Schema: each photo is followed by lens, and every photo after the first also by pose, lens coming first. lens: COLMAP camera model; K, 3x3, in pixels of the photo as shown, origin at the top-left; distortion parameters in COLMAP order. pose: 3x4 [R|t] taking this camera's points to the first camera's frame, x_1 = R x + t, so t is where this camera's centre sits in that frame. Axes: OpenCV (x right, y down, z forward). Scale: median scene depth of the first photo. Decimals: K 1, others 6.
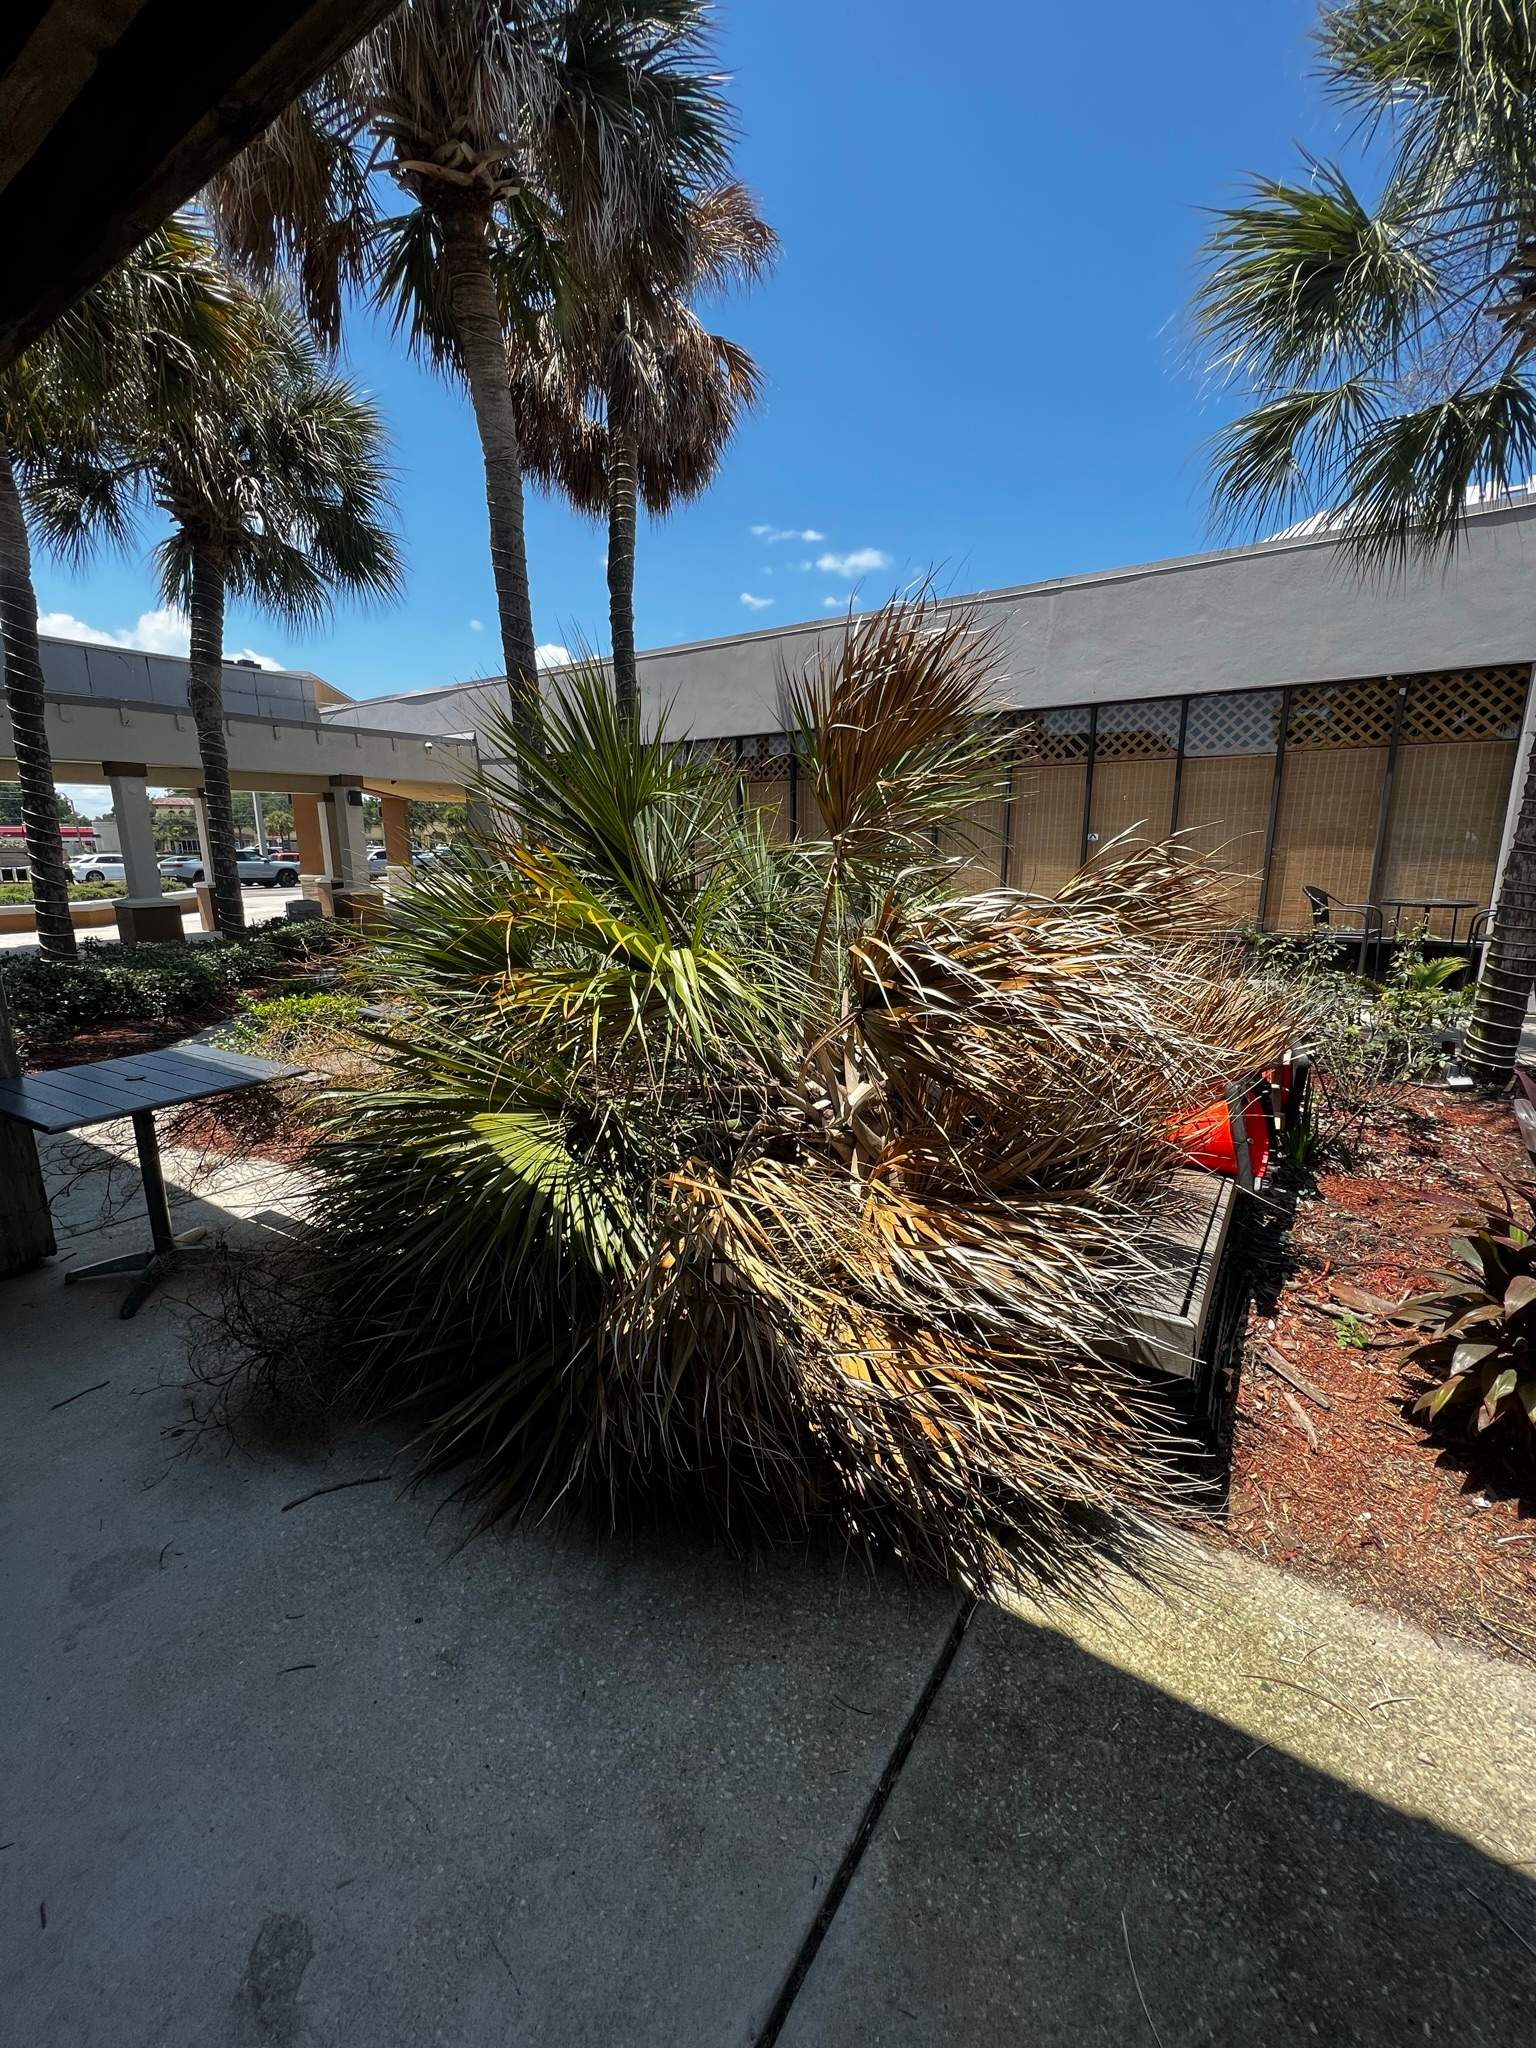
lens RADIAL K [[830.4, 0, 763.1], [0, 830.4, 1025.7], [0, 0, 1]] dist [-0.002030, 0.000908]
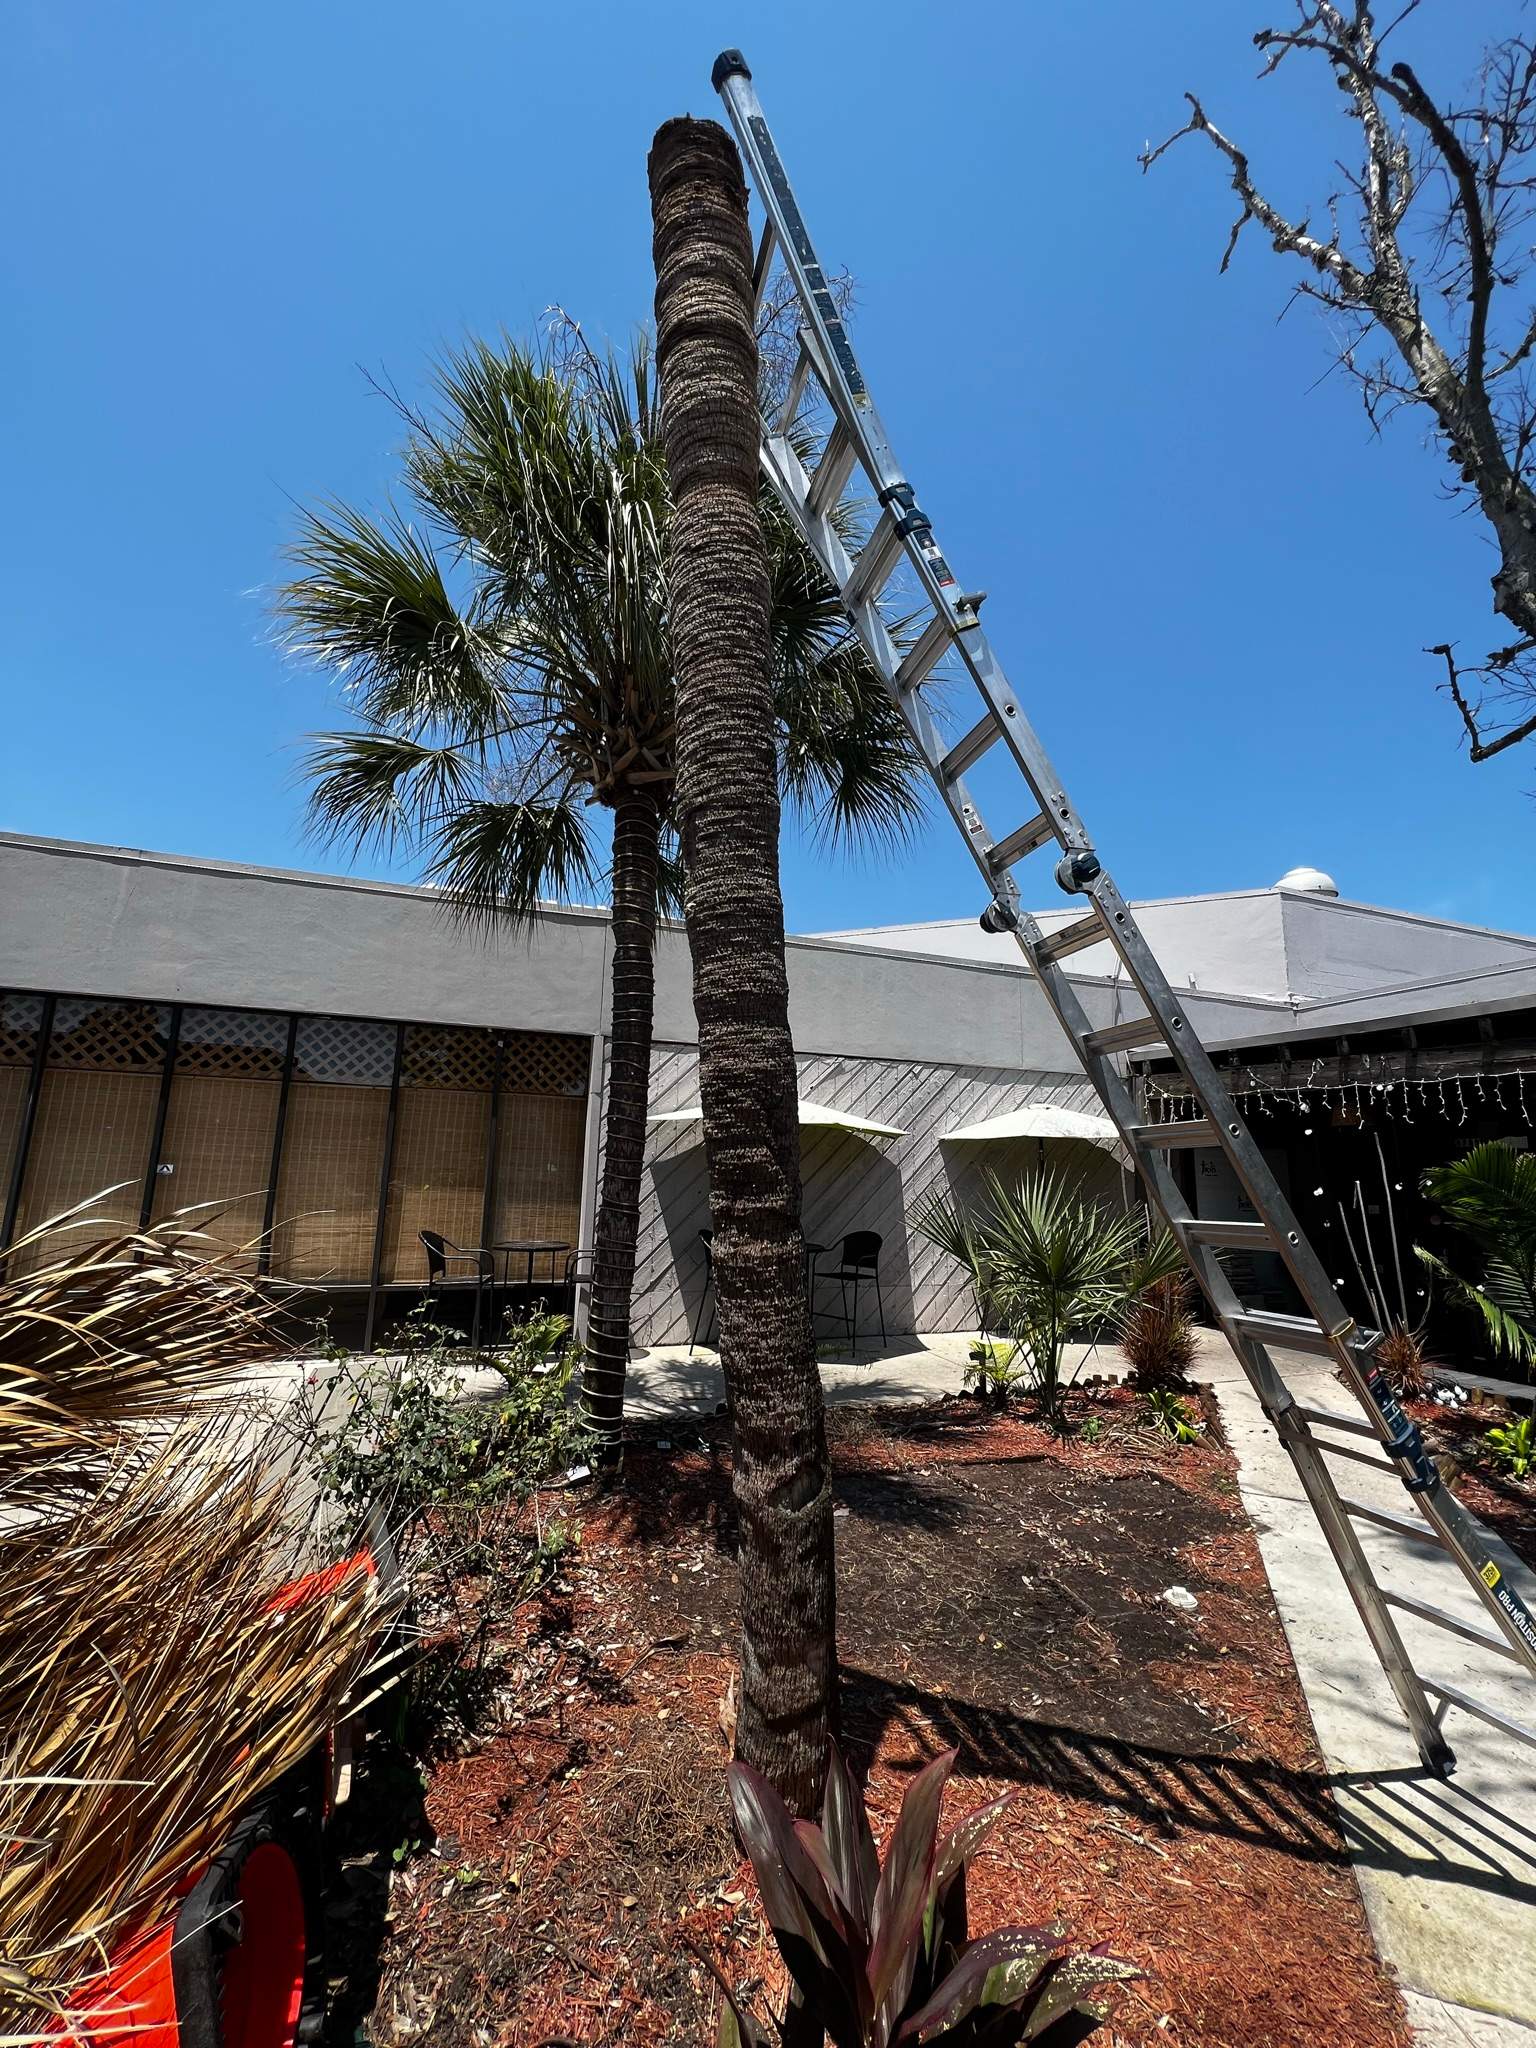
lens RADIAL K [[830.4, 0, 763.1], [0, 830.4, 1025.7], [0, 0, 1]] dist [-0.002030, 0.000908]
pose [[0.586698, 0.163561, 0.793116, 0.113612], [0.142466, 0.943268, -0.299914, -0.054347], [-0.797175, 0.288951, 0.530112, 0.151900]]
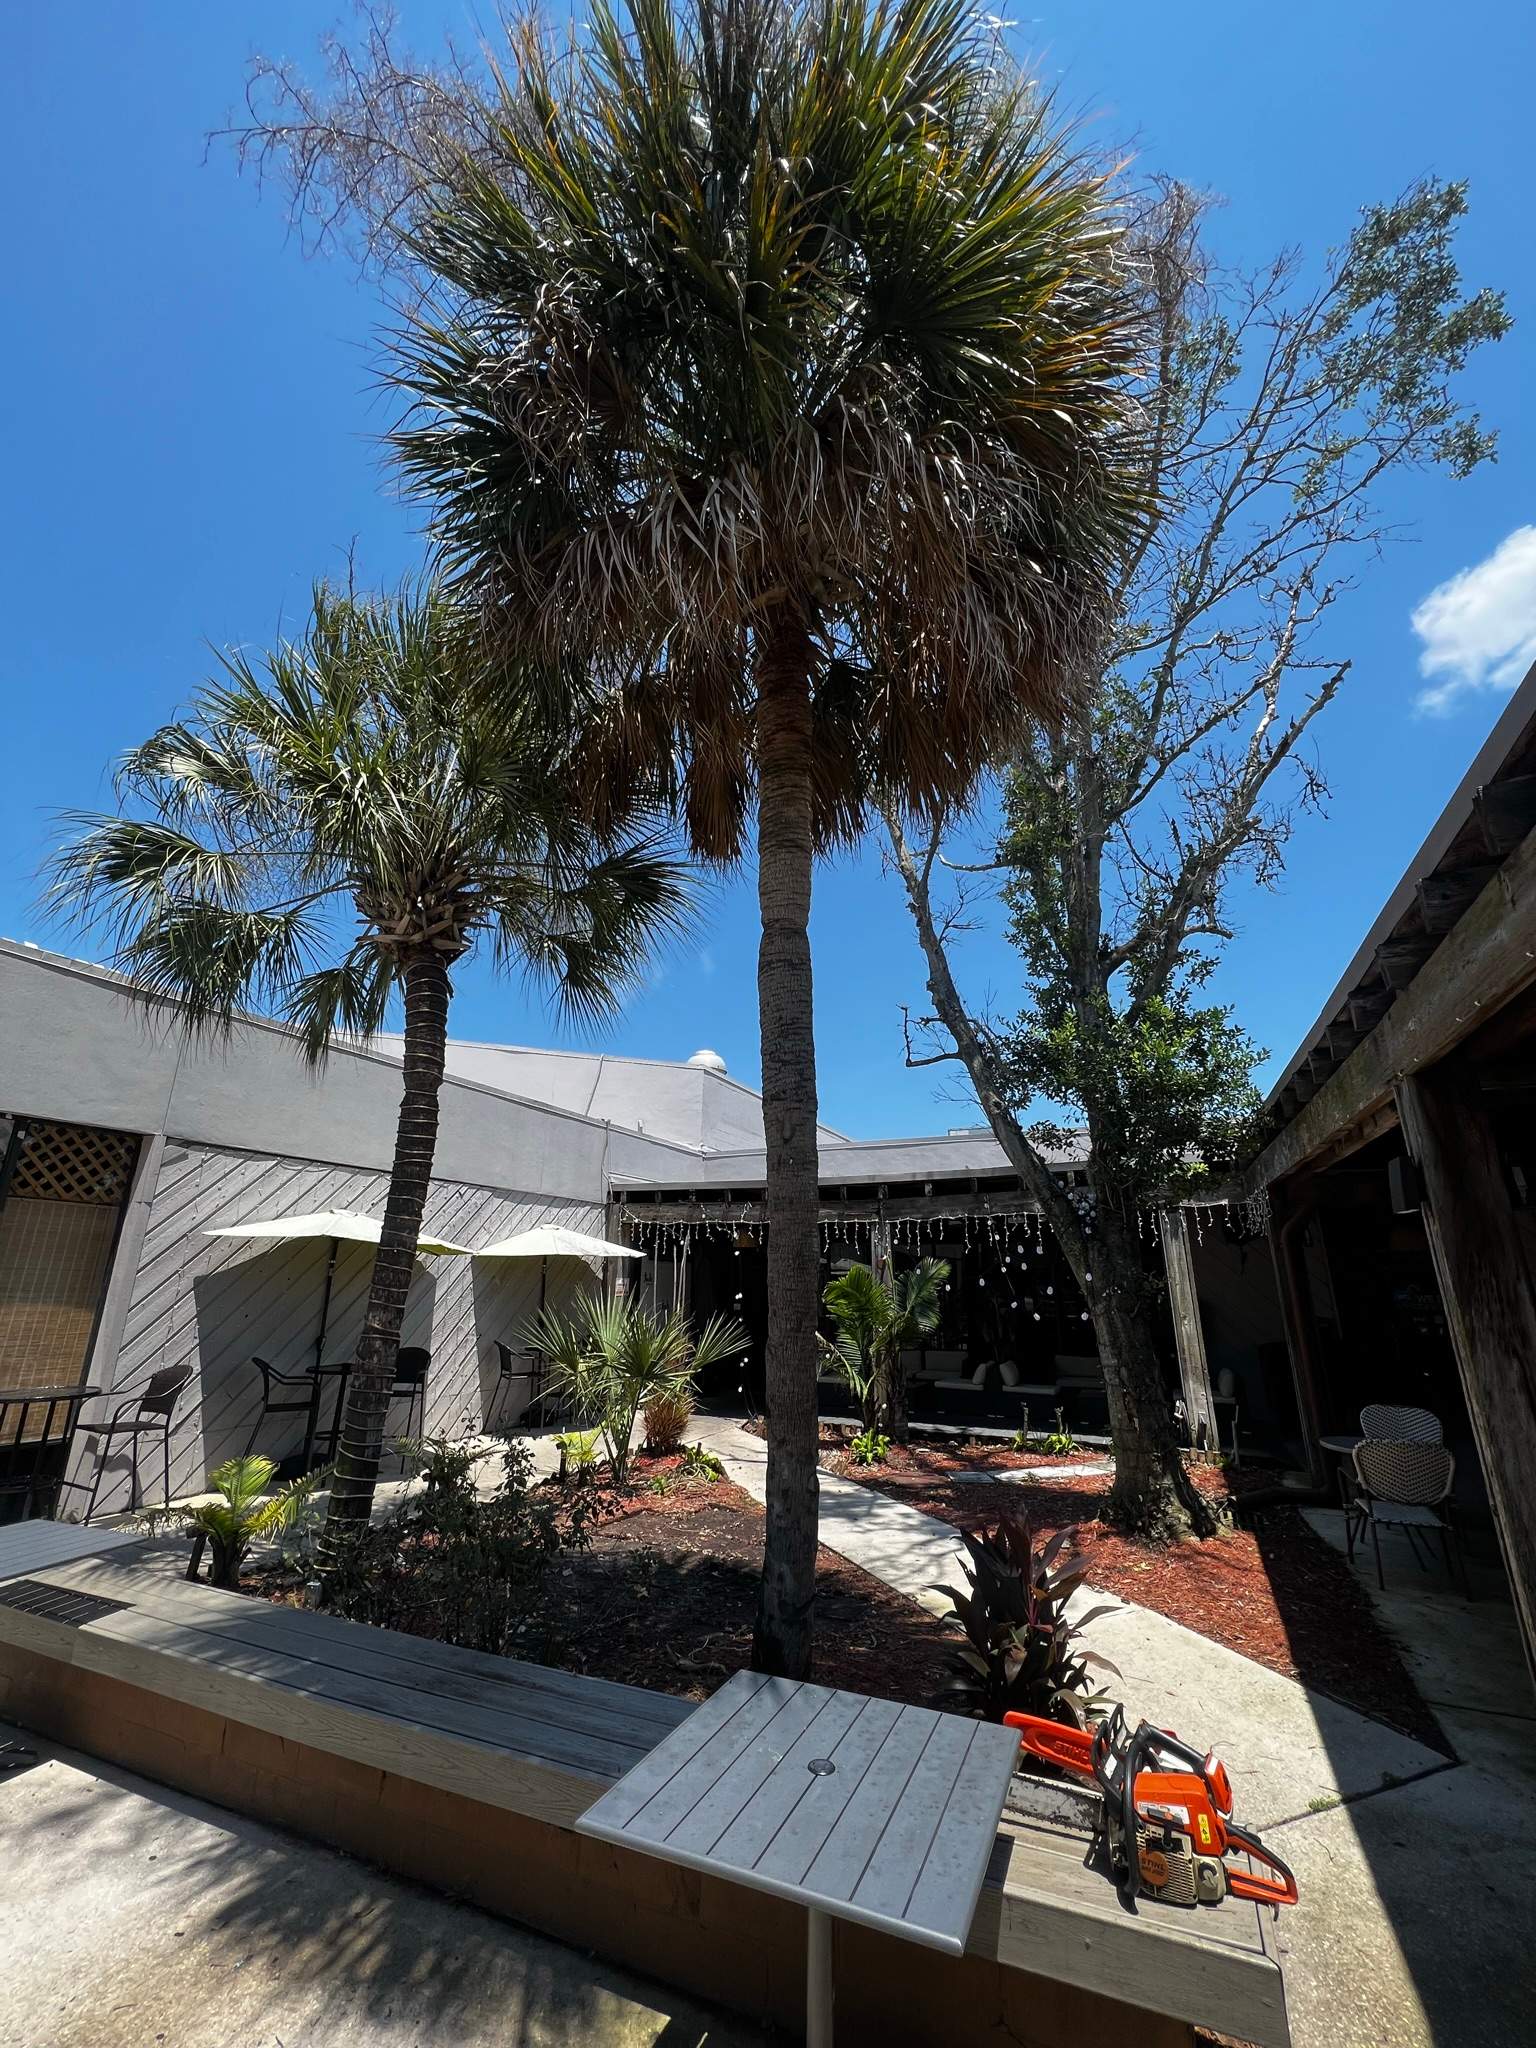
lens RADIAL K [[814.5, 0, 791.6], [0, 814.5, 1030.9], [0, 0, 1]] dist [0.012058, 0.000019]
pose [[-0.174996, 0.304670, 0.936244, -0.189386], [0.204531, 0.941422, -0.268126, -0.111661], [-0.963091, 0.144570, -0.227060, 0.404057]]
